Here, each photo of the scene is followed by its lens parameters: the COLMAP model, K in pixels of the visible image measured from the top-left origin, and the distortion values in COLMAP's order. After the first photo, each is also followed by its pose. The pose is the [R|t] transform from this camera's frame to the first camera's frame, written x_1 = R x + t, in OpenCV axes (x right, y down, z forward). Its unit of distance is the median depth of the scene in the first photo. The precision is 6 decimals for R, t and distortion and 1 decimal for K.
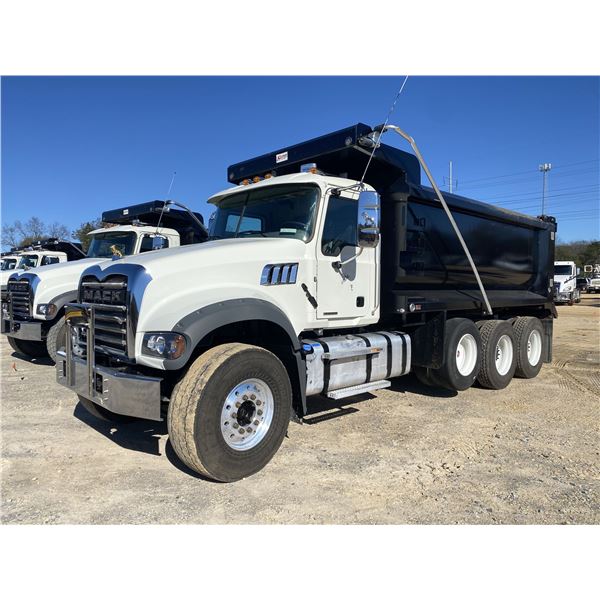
lens RADIAL K [[462.2, 0, 308.7], [0, 462.2, 303.5], [0, 0, 1]] dist [-0.008321, 0.018325]
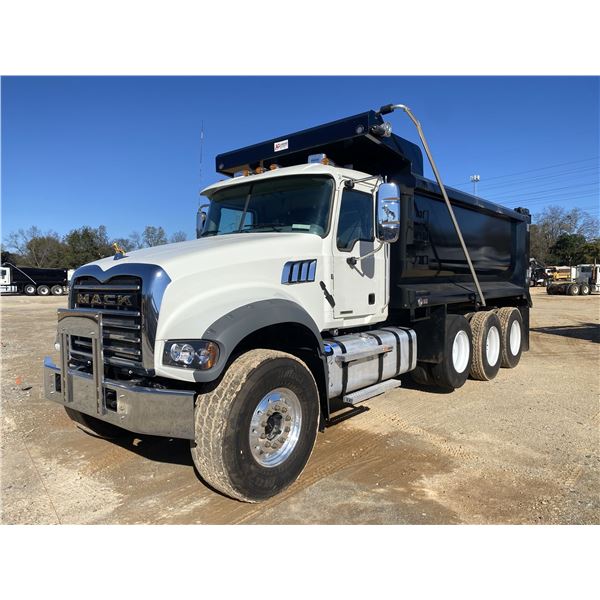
lens RADIAL K [[462.2, 0, 309.0], [0, 462.2, 303.9], [0, 0, 1]] dist [-0.008321, 0.018325]
pose [[0.992978, -0.024617, 0.115708, -0.139057], [0.023042, 0.999623, 0.014935, -0.011251], [-0.116032, -0.012164, 0.993171, 0.064860]]
